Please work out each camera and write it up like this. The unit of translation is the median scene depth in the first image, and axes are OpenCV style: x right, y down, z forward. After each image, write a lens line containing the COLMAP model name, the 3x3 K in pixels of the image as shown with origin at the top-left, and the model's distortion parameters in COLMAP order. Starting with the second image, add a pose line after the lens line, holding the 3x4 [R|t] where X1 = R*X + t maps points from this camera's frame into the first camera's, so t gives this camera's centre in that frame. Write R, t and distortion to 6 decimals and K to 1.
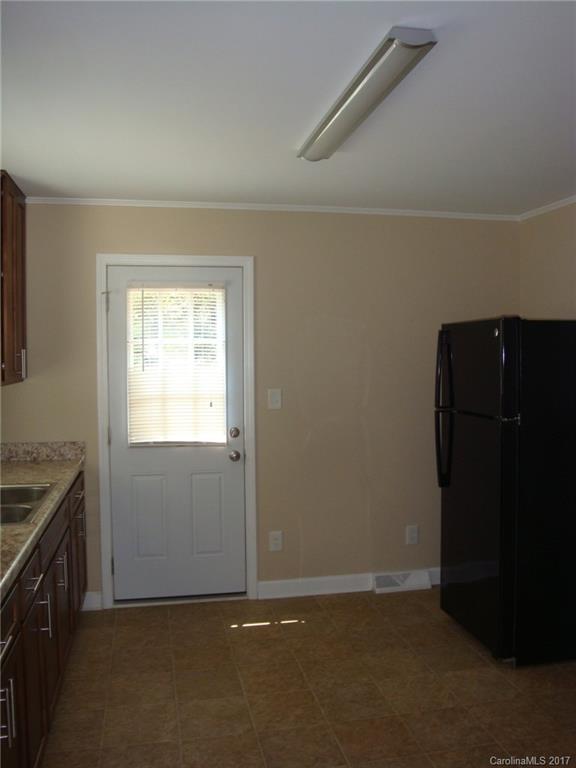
lens RADIAL K [[699.4, 0, 288.0], [0, 699.4, 384.0], [0, 0, 1]] dist [-0.153454, 0.149392]
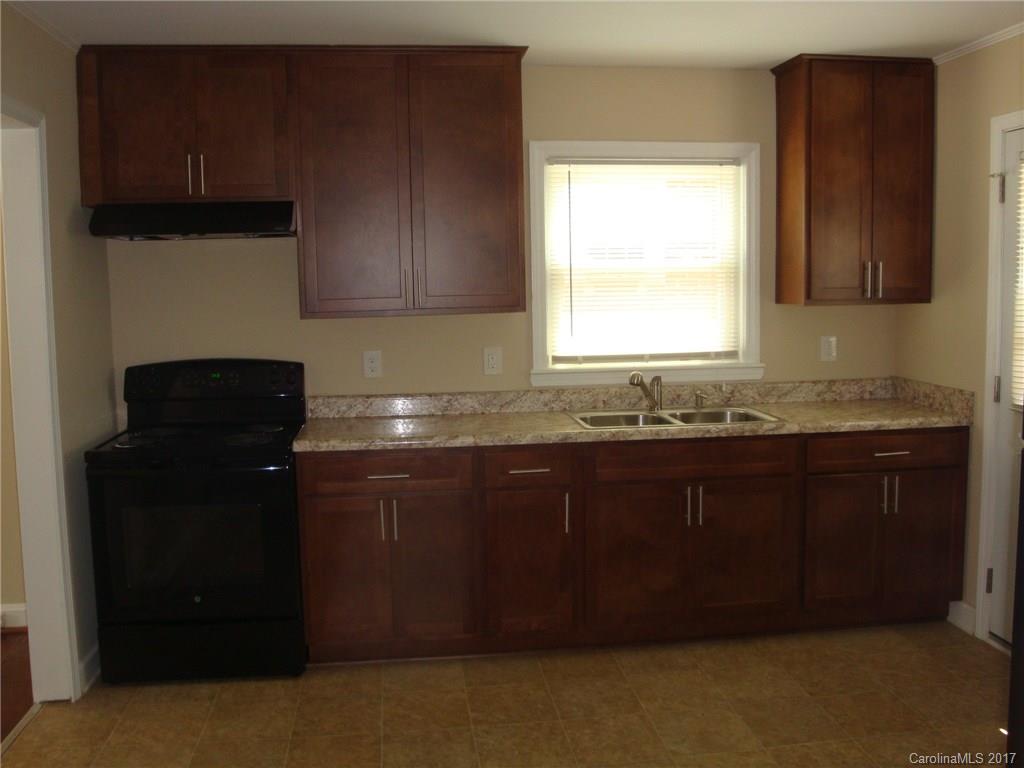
lens RADIAL K [[932.5, 0, 512.0], [0, 932.5, 384.0], [0, 0, 1]] dist [-0.153454, 0.149392]
pose [[-0.086048, 0.122159, -0.988773, 0.669941], [-0.021427, 0.991998, 0.124422, -0.030108], [0.996061, 0.031893, -0.082742, 0.621350]]
